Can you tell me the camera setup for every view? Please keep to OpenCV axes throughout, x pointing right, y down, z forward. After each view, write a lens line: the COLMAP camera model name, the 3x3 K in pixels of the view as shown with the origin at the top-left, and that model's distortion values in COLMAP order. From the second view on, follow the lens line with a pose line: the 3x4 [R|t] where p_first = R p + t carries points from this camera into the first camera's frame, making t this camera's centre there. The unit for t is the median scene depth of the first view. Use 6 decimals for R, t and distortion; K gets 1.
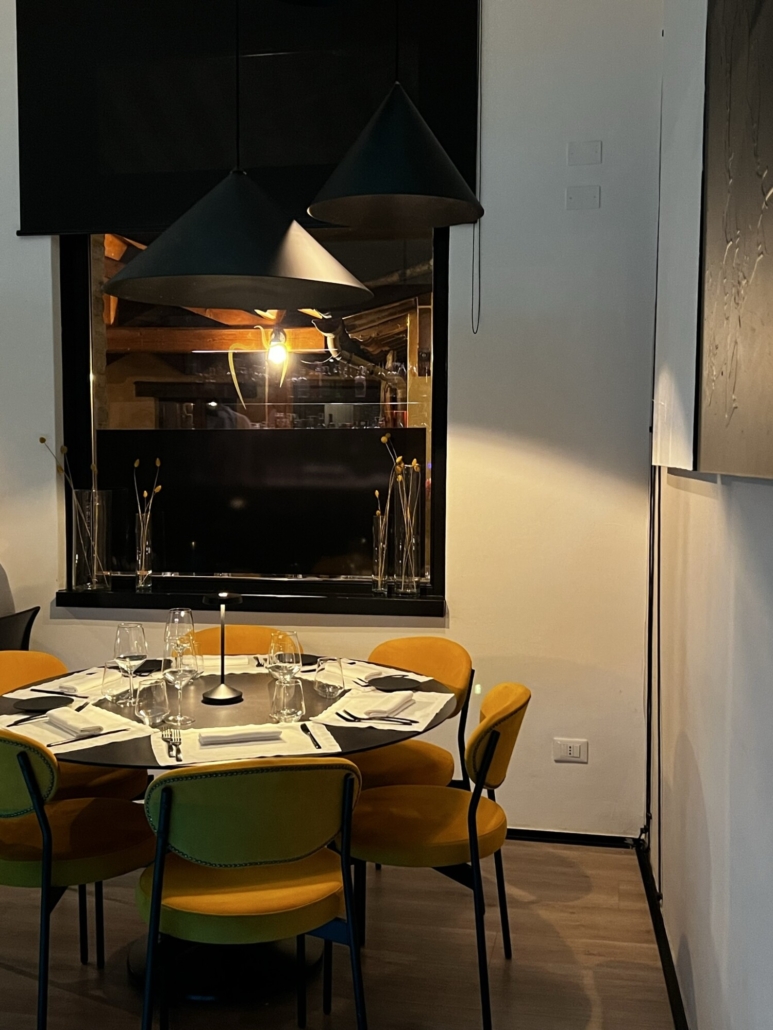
lens RADIAL K [[1172.7, 0, 387.4], [0, 1172.7, 514.0], [0, 0, 1]] dist [0.238930, 0.000000]
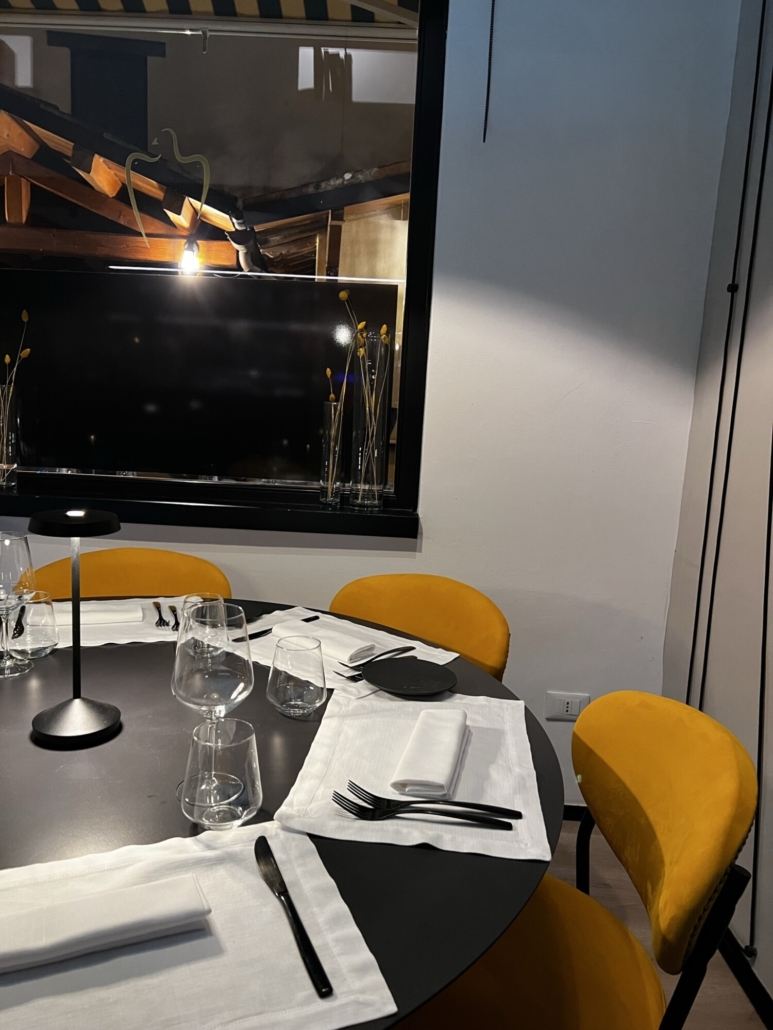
lens RADIAL K [[780.4, 0, 381.7], [0, 780.4, 513.1], [0, 0, 1]] dist [0.060036, -0.028760]
pose [[0.987957, 0.023560, 0.152927, -0.050277], [-0.037704, 0.995204, 0.090261, 0.026200], [-0.150067, -0.094940, 0.984107, 0.497069]]
